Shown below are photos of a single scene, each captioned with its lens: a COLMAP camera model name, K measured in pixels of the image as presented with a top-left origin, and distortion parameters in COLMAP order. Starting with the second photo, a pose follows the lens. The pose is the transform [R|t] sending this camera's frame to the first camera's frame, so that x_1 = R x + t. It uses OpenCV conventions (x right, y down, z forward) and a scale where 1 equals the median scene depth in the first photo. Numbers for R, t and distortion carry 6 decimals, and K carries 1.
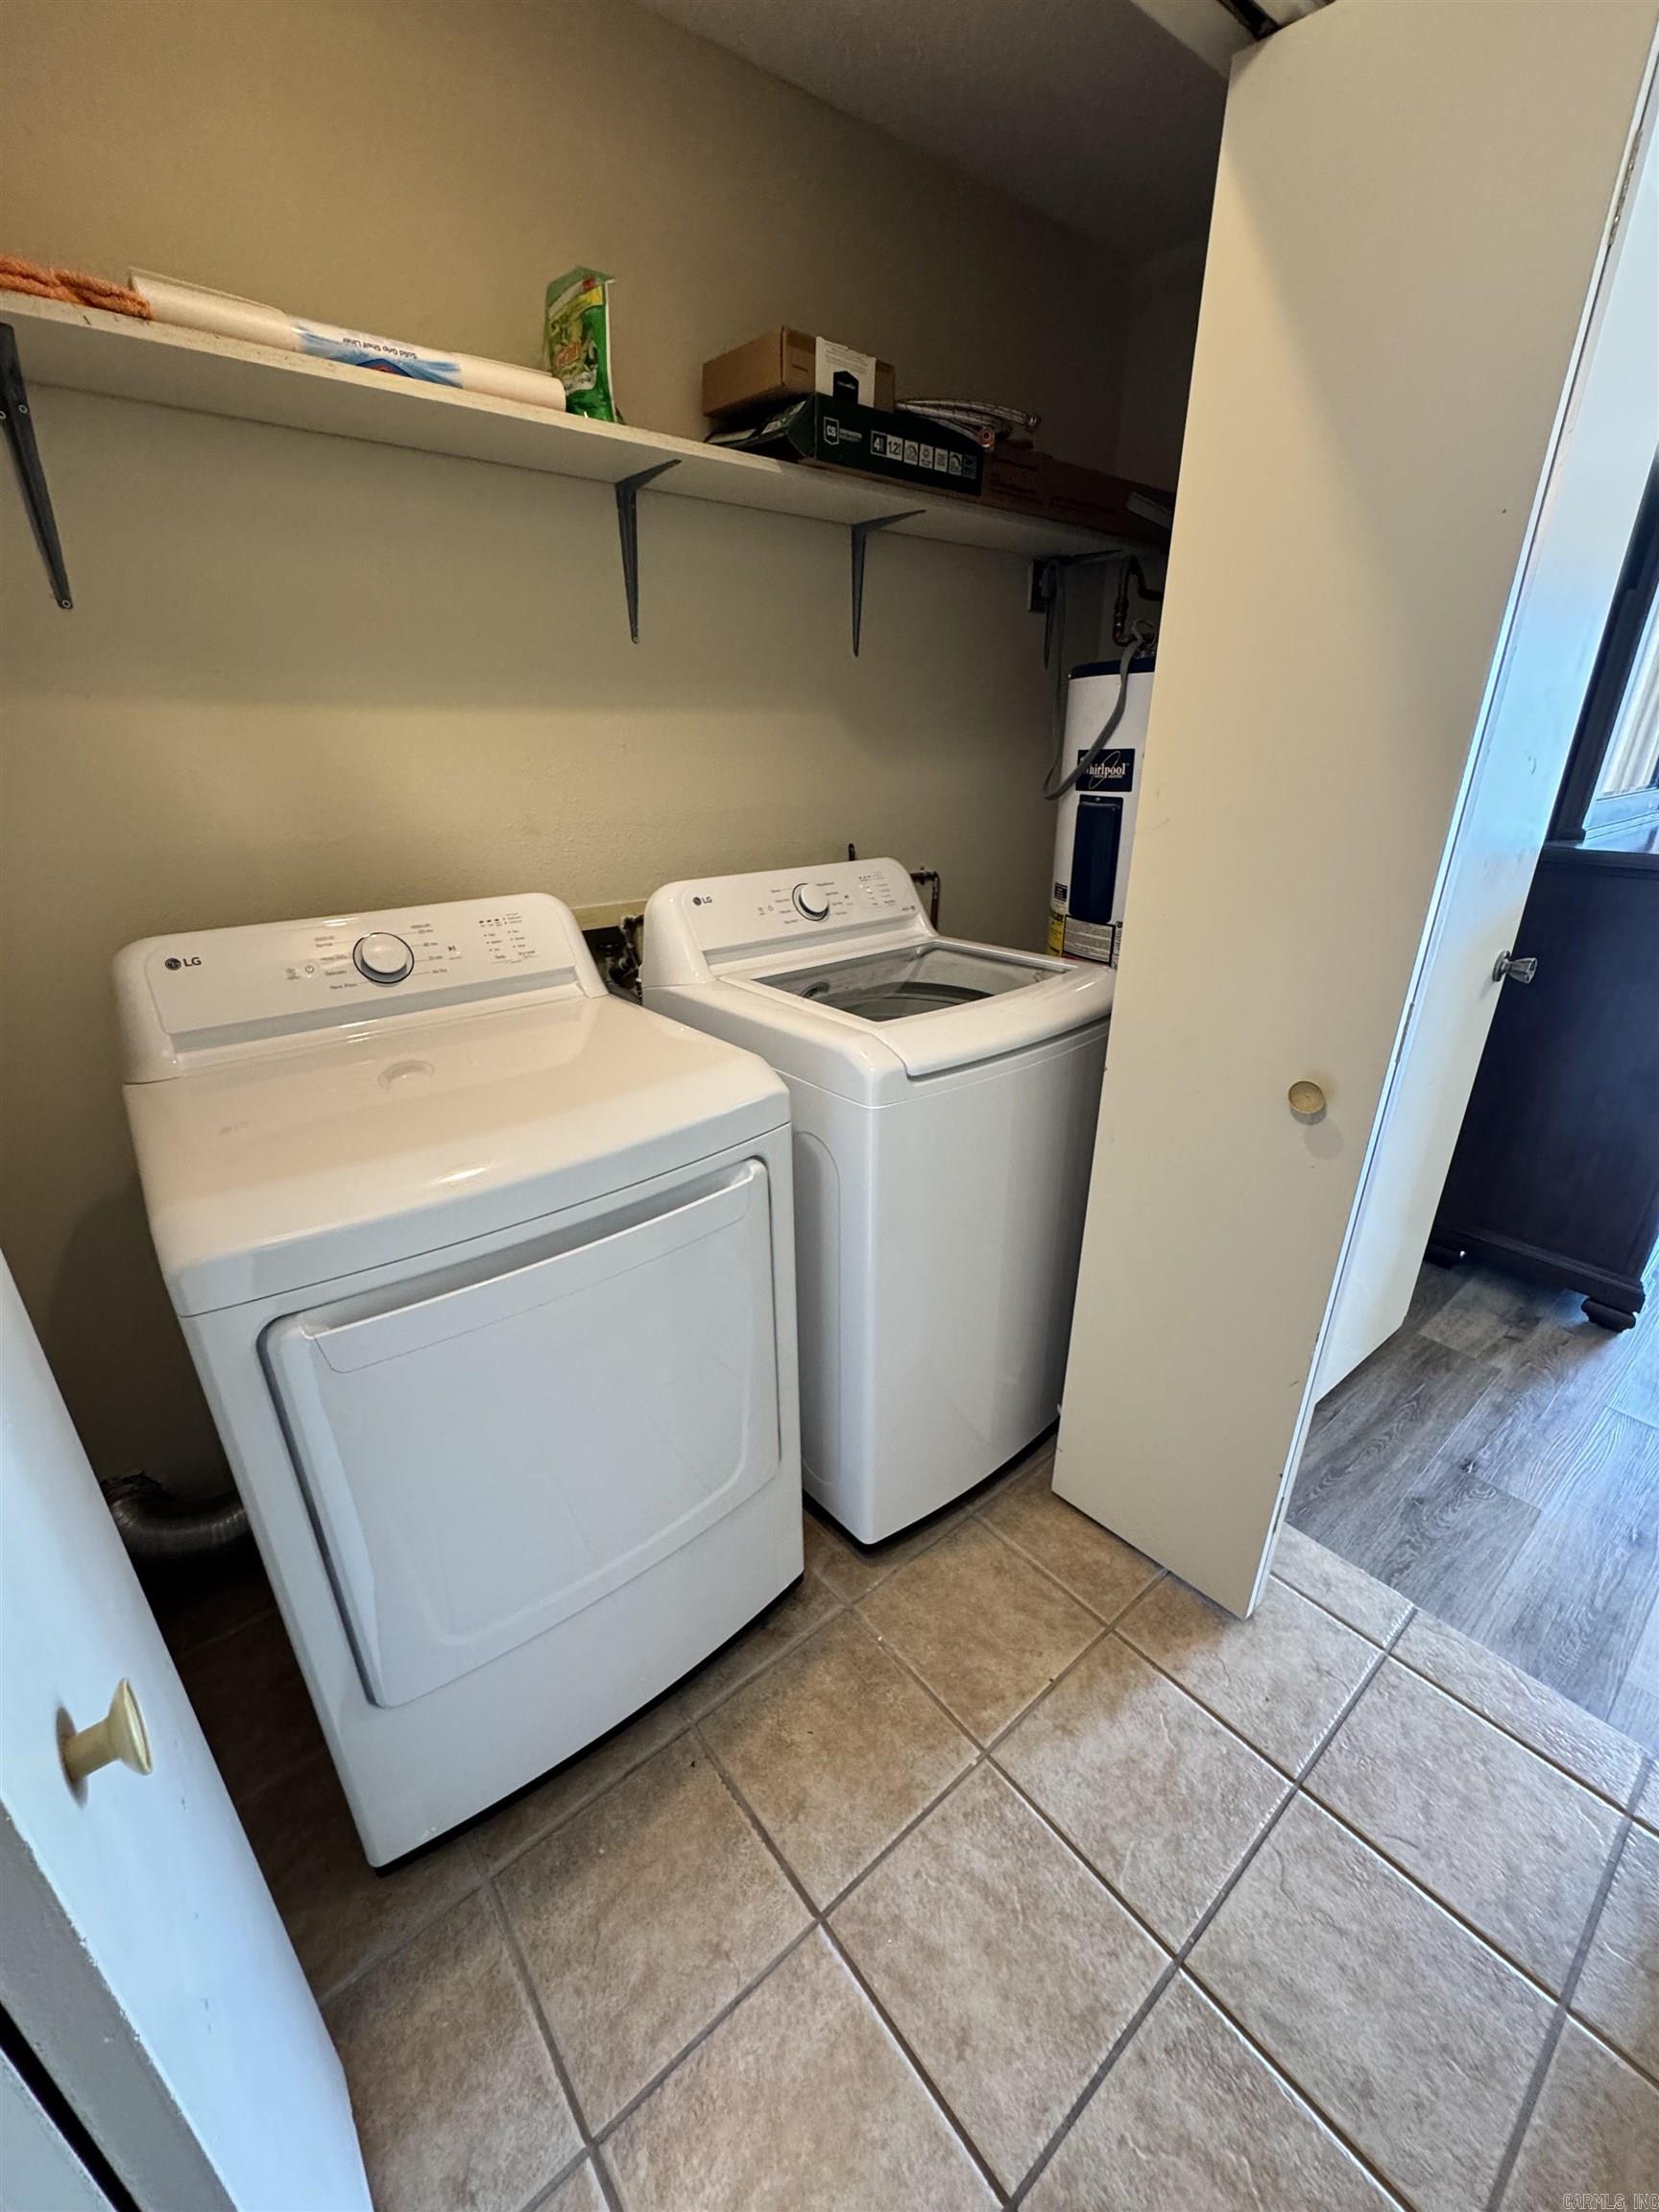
lens RADIAL K [[889.0, 0, 825.0], [0, 889.0, 1107.3], [0, 0, 1]] dist [-0.002261, -0.001841]
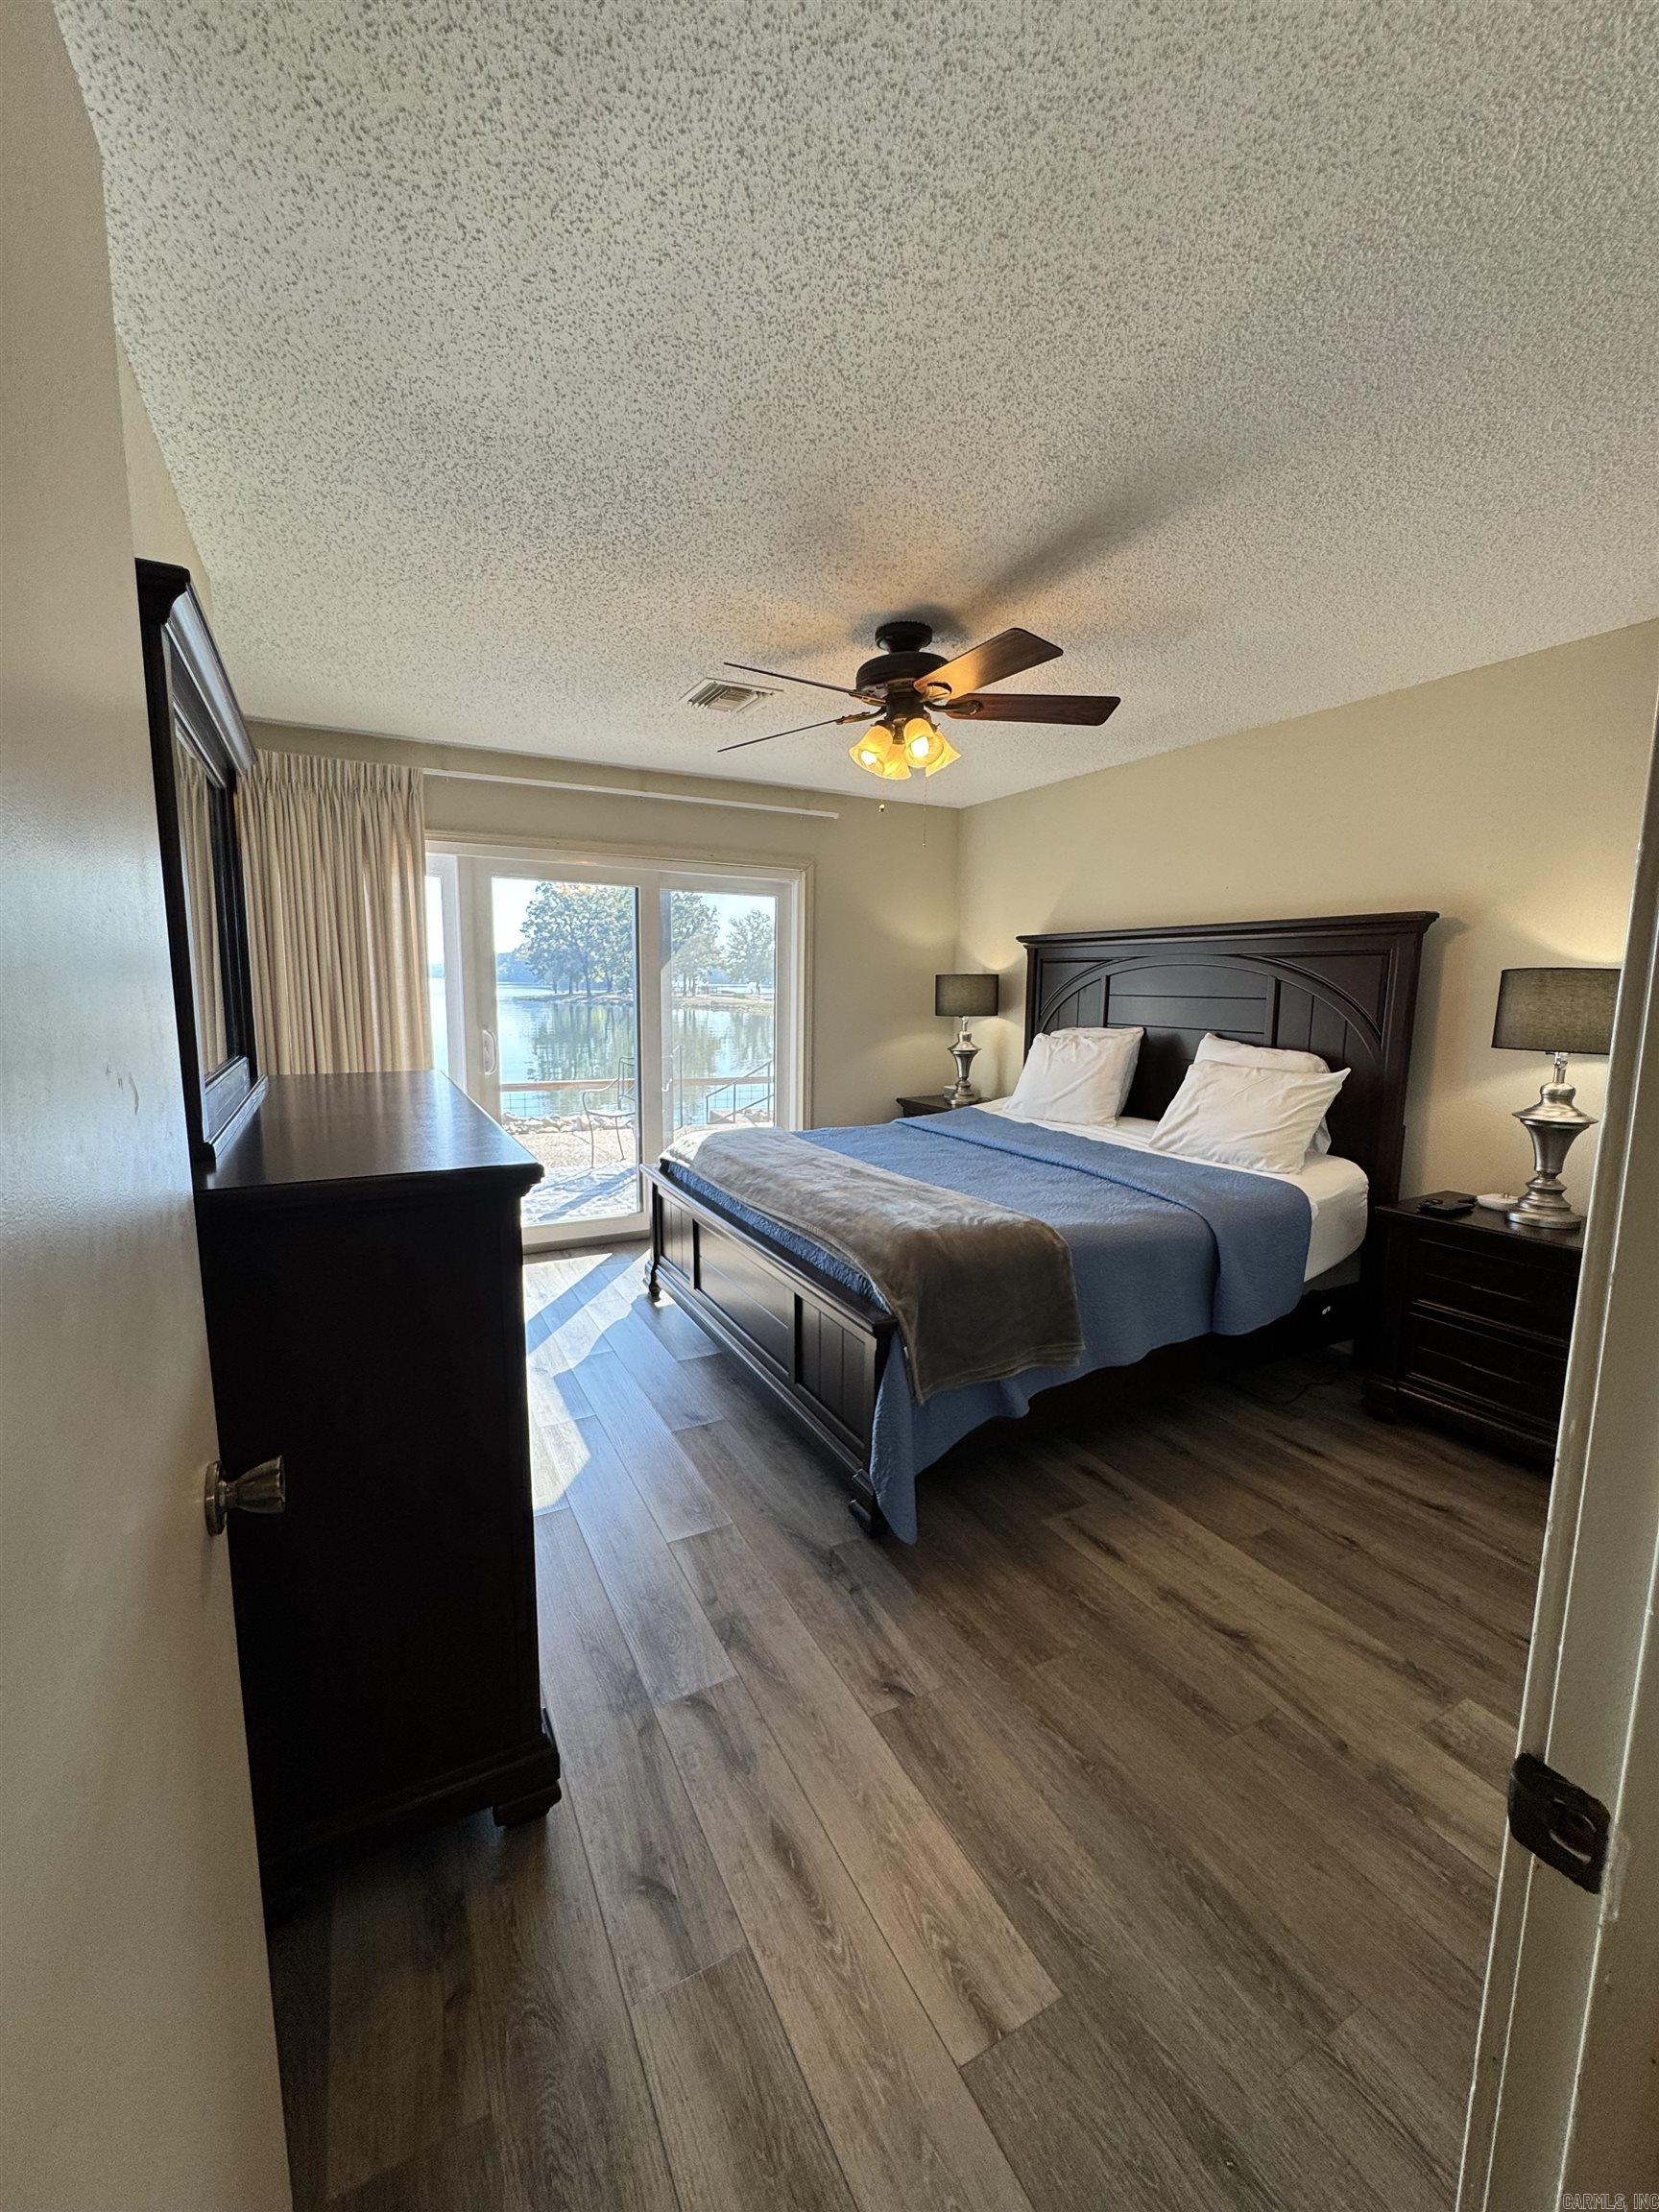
lens RADIAL K [[889.0, 0, 828.1], [0, 889.0, 1108.2], [0, 0, 1]] dist [-0.002261, -0.001841]
pose [[0.194796, -0.132013, 0.971919, 0.337786], [0.370564, 0.927368, 0.051691, -0.208532], [-0.908150, 0.350089, 0.229567, 0.443600]]
